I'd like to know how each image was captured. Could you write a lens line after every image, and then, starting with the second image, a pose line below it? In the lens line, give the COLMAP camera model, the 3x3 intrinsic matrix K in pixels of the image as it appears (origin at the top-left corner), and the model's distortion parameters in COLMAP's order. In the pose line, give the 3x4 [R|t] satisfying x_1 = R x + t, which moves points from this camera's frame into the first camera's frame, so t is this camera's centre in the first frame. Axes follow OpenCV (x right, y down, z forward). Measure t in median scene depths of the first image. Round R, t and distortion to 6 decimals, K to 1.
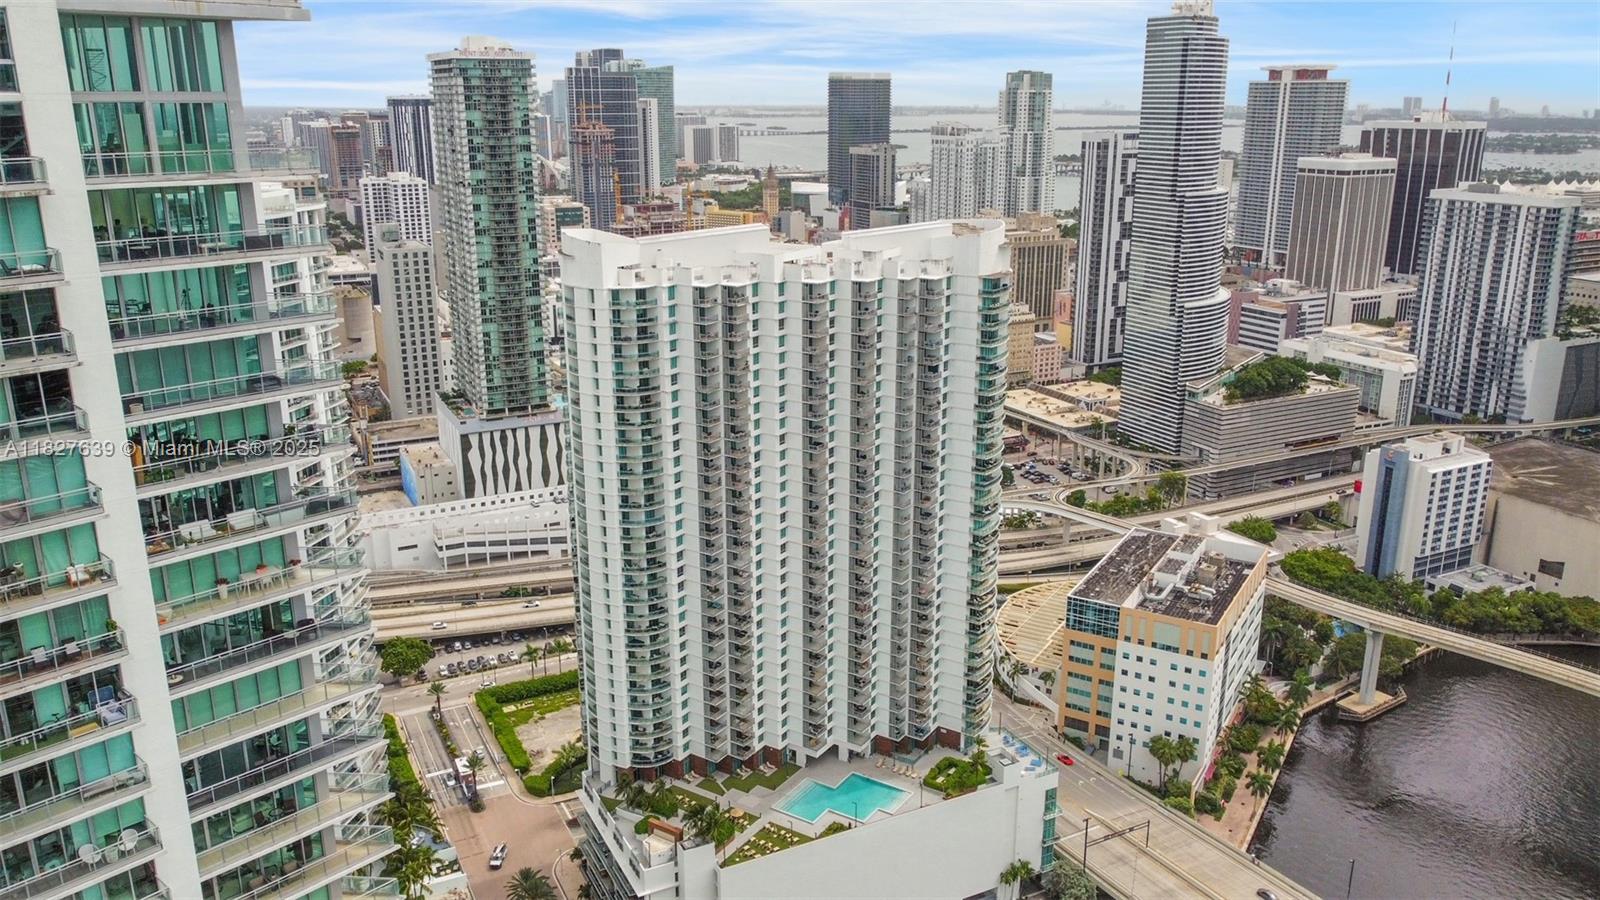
lens RADIAL K [[1209.9, 0, 807.2], [0, 1209.9, 455.1], [0, 0, 1]] dist [-0.009071, -0.005704]
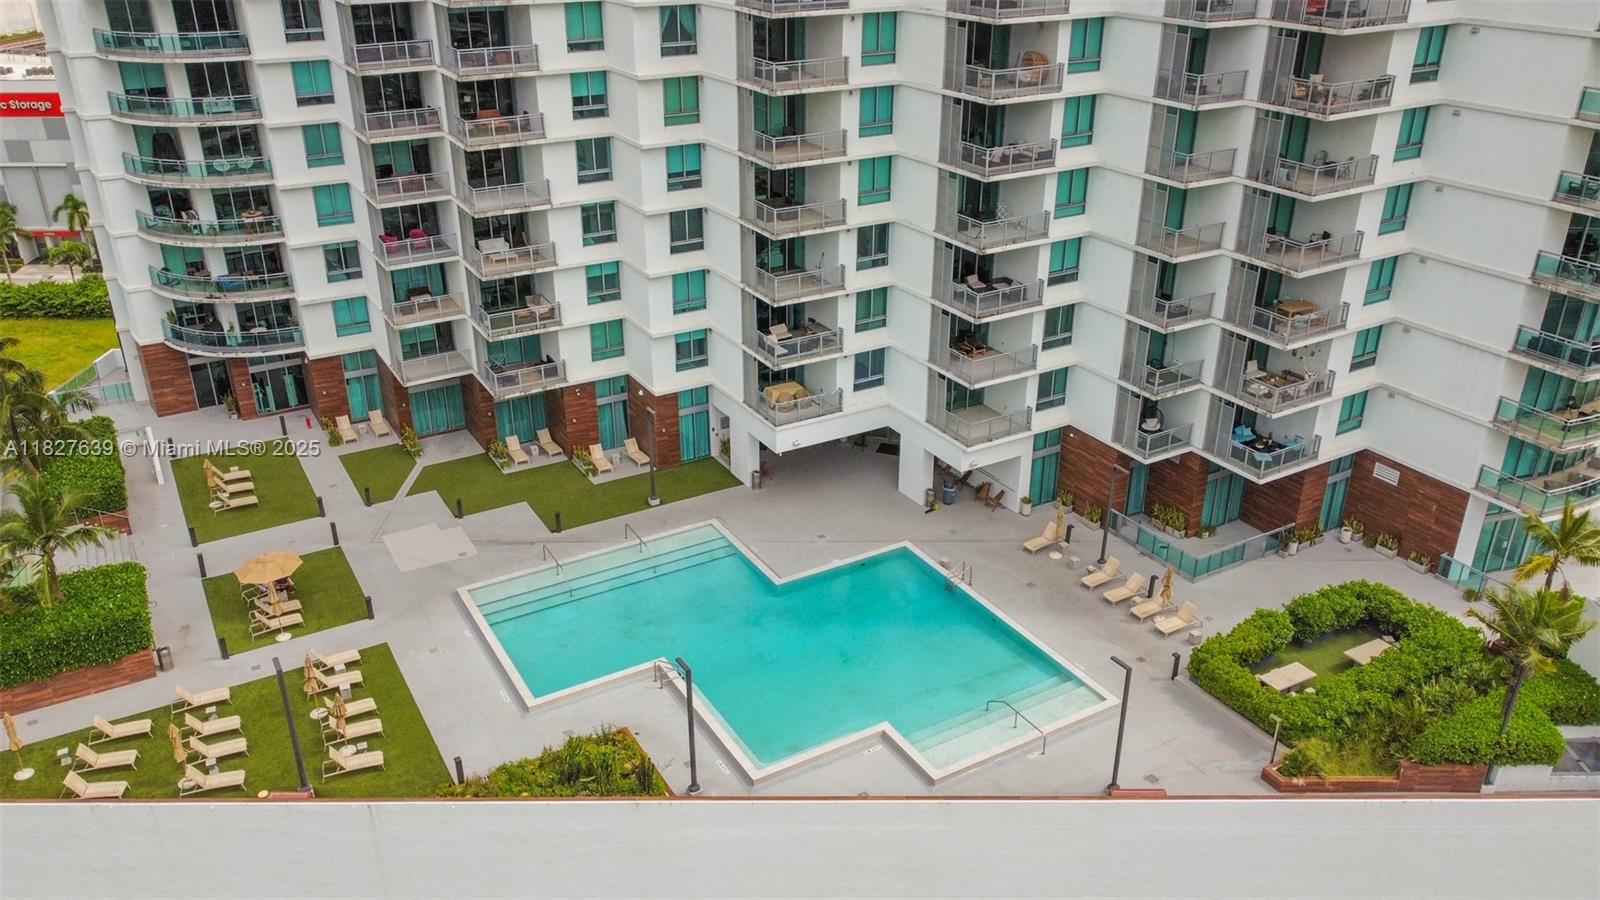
lens RADIAL K [[1209.9, 0, 815.3], [0, 1209.9, 461.0], [0, 0, 1]] dist [-0.009071, -0.005704]
pose [[0.896435, 0.199060, -0.395955, 0.108199], [-0.133673, 0.973286, 0.186670, 0.202879], [0.422536, -0.114409, 0.899096, 0.774554]]
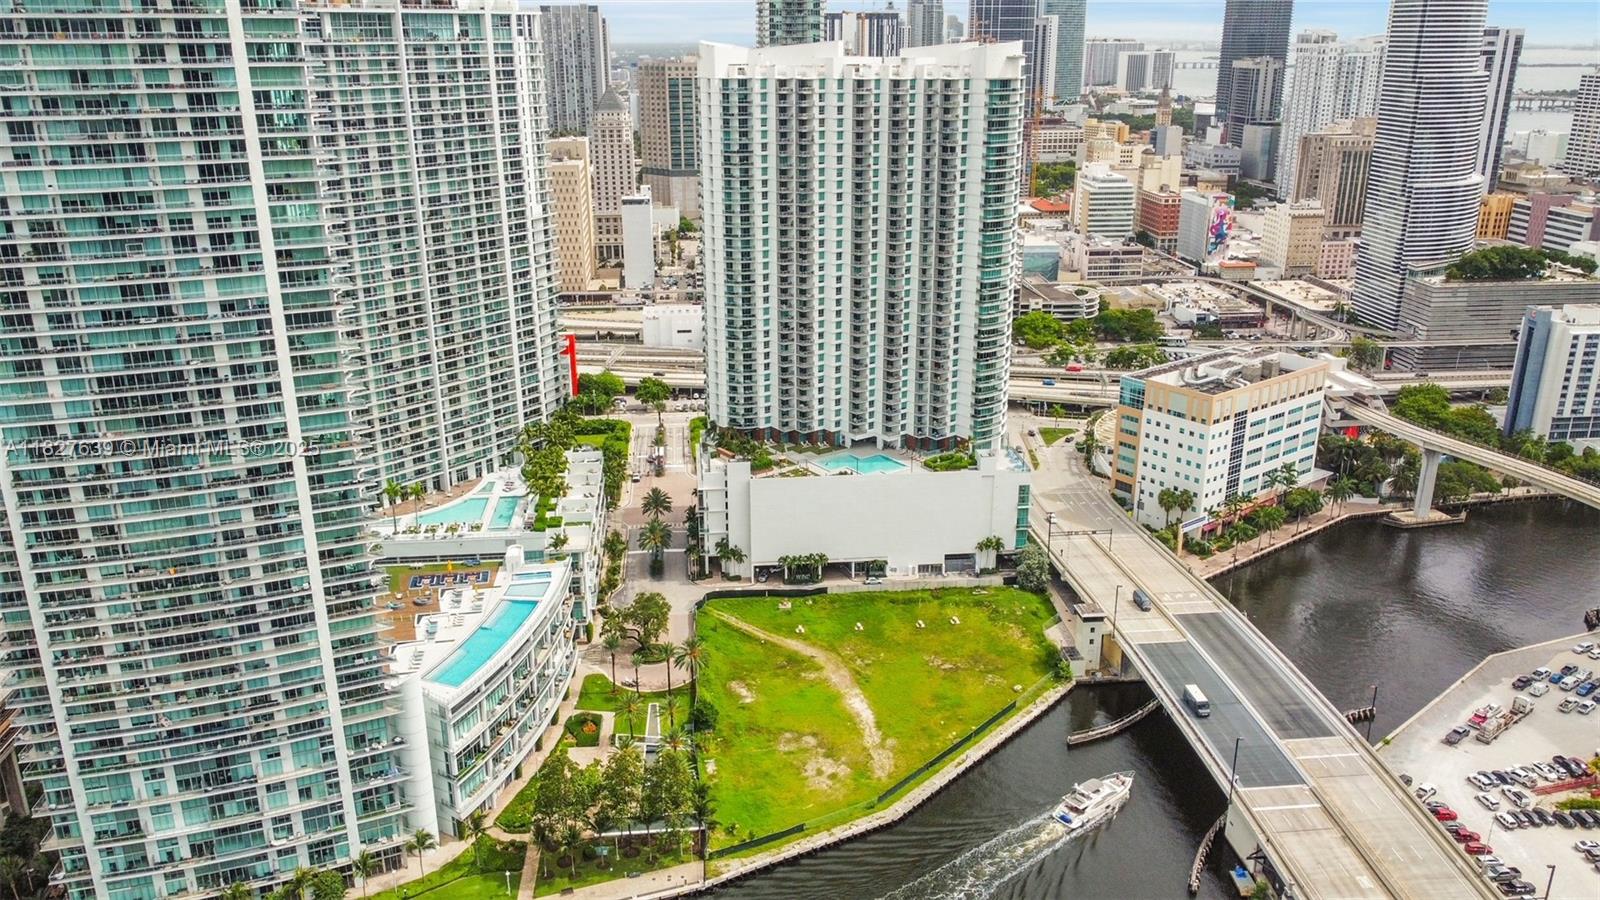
lens RADIAL K [[1209.9, 0, 790.2], [0, 1209.9, 444.6], [0, 0, 1]] dist [-0.009071, -0.005704]
pose [[0.929096, 0.118317, -0.350403, 0.412858], [-0.103492, 0.992770, 0.060808, 0.176896], [0.355064, -0.020233, 0.934623, -0.303711]]
